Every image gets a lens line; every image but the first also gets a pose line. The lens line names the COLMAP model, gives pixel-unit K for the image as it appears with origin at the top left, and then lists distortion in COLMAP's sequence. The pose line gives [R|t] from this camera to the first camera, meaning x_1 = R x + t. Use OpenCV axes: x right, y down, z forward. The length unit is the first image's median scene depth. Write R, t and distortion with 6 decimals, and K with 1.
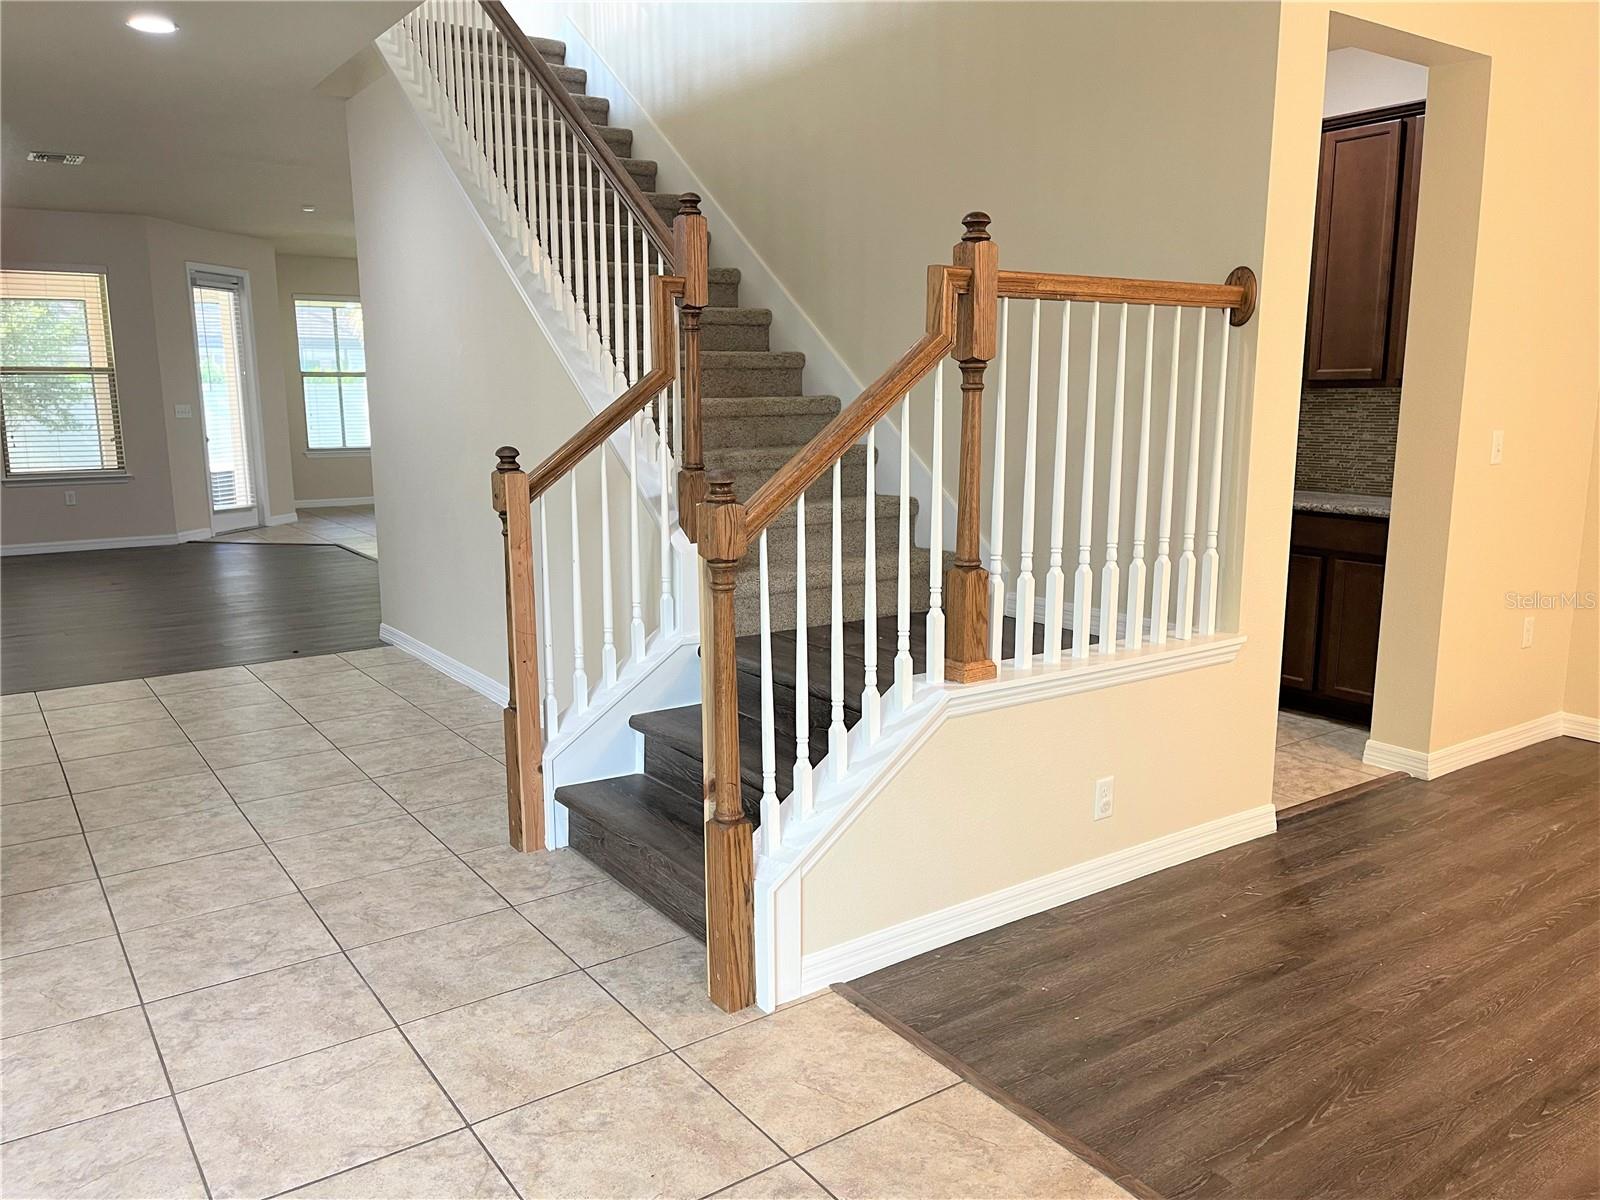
lens RADIAL K [[1214.4, 0, 800.0], [0, 1214.4, 600.0], [0, 0, 1]] dist [0.003997, -0.002795]
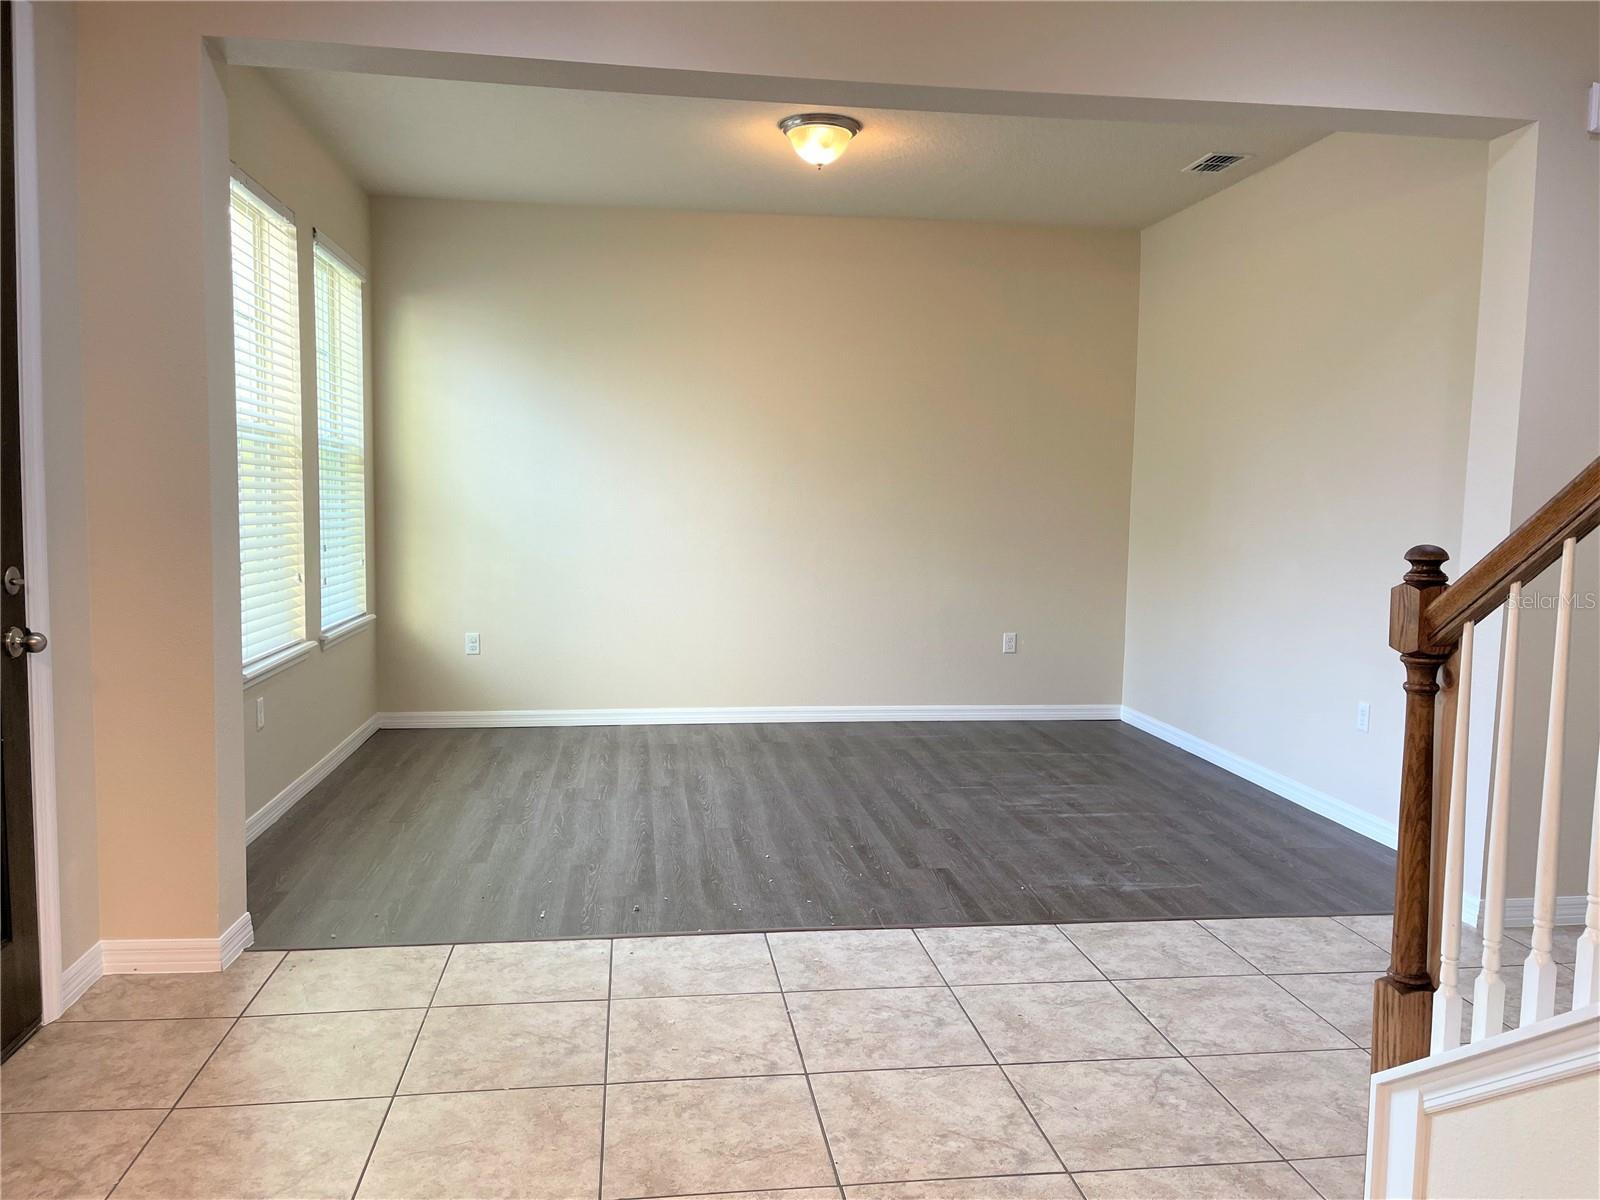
lens RADIAL K [[1214.4, 0, 800.0], [0, 1214.4, 600.0], [0, 0, 1]] dist [0.003997, -0.002795]
pose [[-0.456110, 0.074746, -0.886779, 0.889072], [-0.174966, 0.969486, 0.171710, -0.142687], [0.872554, 0.233475, -0.429114, 1.015356]]
